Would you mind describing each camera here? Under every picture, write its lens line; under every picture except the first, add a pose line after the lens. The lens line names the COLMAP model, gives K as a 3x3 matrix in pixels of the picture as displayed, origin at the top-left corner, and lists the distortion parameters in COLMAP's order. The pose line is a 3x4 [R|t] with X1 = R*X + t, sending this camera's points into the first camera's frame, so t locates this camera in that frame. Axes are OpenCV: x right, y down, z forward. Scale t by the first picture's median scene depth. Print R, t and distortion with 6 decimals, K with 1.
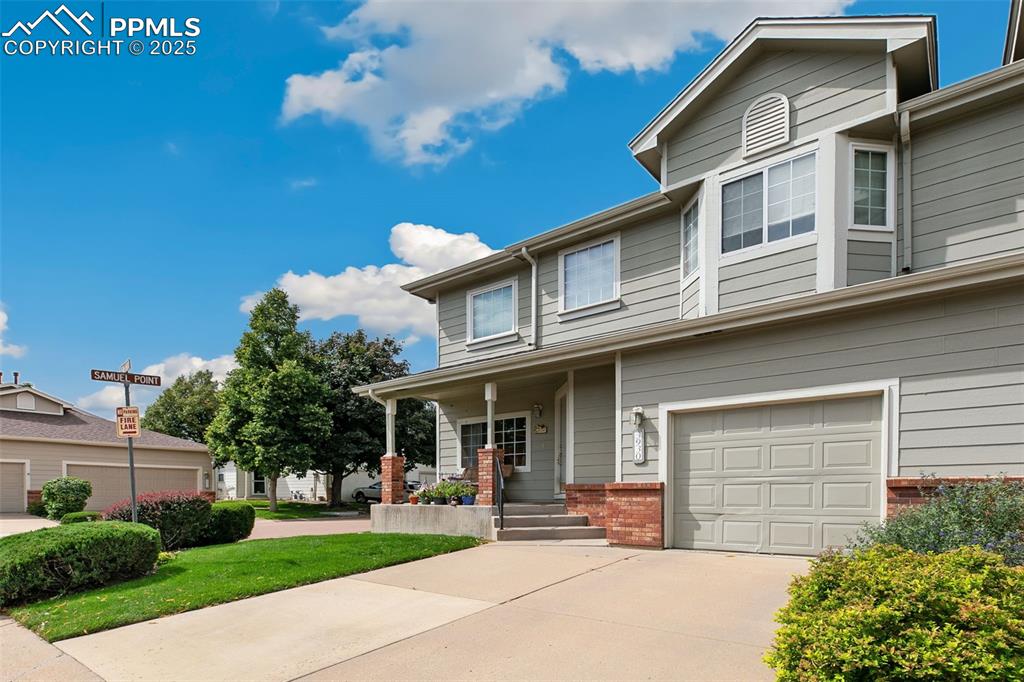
lens RADIAL K [[457.1, 0, 508.0], [0, 457.1, 342.9], [0, 0, 1]] dist [0.003746, -0.000577]
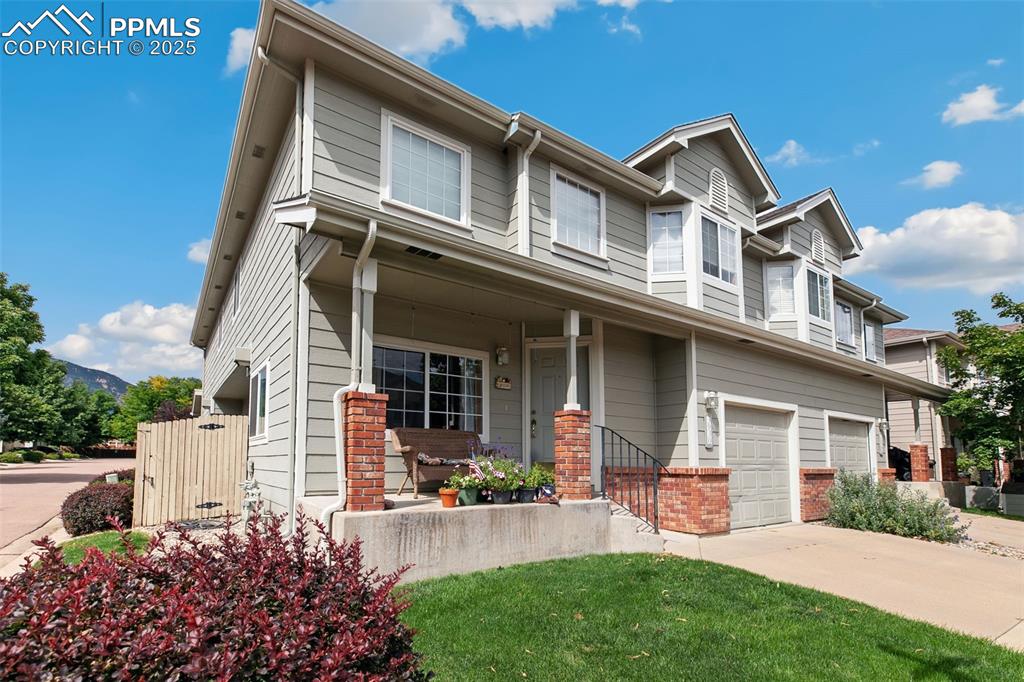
lens RADIAL K [[481.7, 0, 514.1], [0, 481.7, 324.0], [0, 0, 1]] dist [0.001509, -0.000110]
pose [[0.338256, 0.262587, 0.903676, -0.749258], [-0.309520, 0.937897, -0.156674, 0.264305], [-0.888696, -0.226710, 0.398525, 0.884904]]
